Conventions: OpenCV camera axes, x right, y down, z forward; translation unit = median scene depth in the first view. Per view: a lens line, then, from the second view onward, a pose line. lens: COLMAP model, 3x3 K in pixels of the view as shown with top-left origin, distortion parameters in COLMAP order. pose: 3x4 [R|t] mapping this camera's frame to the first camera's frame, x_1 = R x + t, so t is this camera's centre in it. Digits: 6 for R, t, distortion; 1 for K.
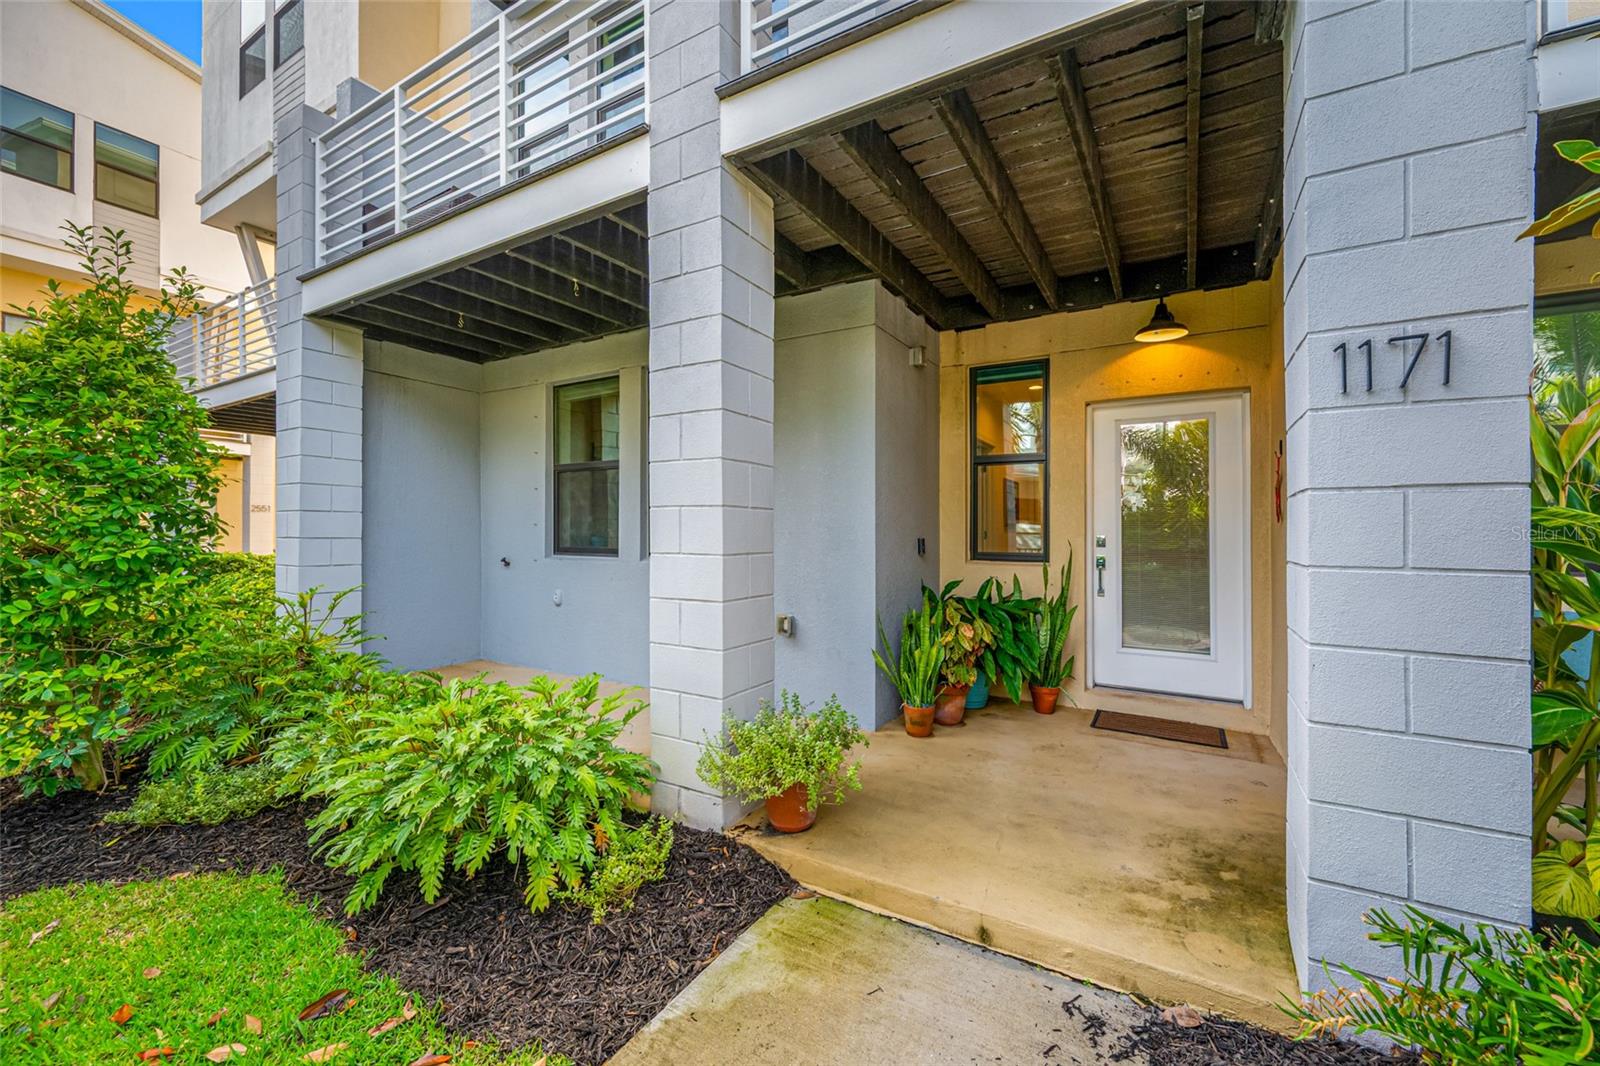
lens RADIAL K [[636.5, 0, 797.2], [0, 636.5, 530.8], [0, 0, 1]] dist [-0.000291, -0.000561]
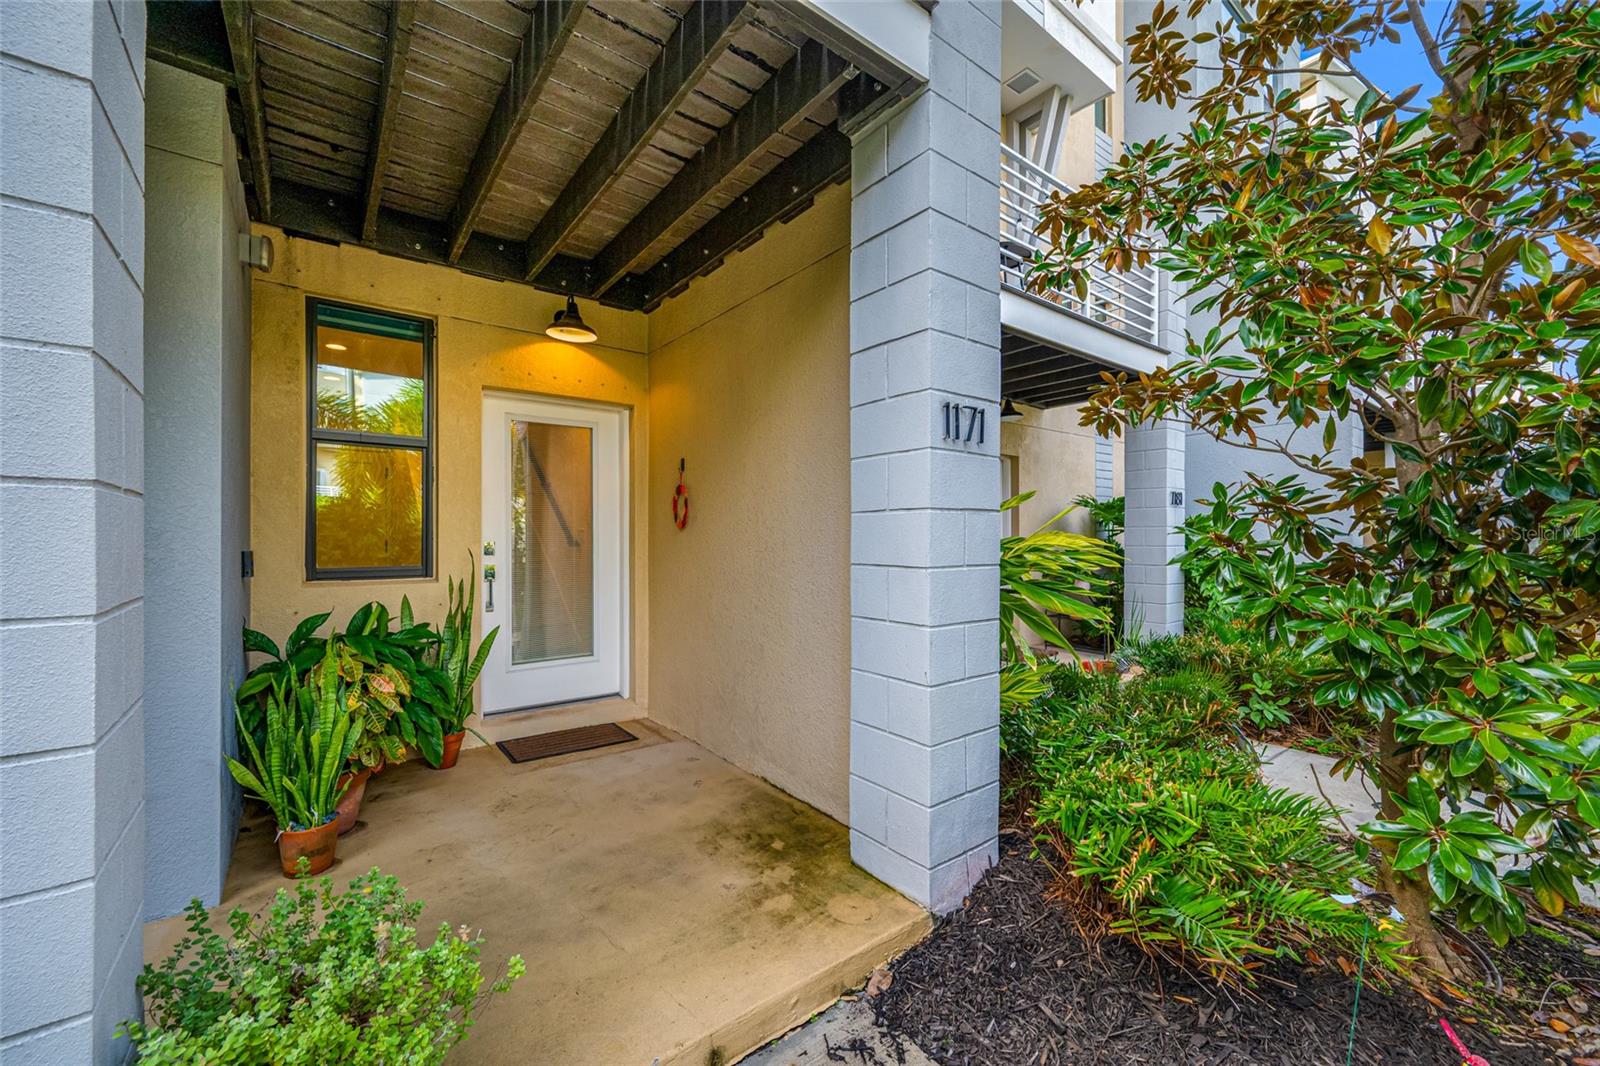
lens RADIAL K [[636.5, 0, 801.3], [0, 636.5, 533.0], [0, 0, 1]] dist [-0.000291, -0.000561]
pose [[0.354874, -0.001743, 0.934912, -0.216105], [-0.000322, 0.999998, 0.001986, -0.008043], [-0.934914, -0.001005, 0.354873, 0.335678]]
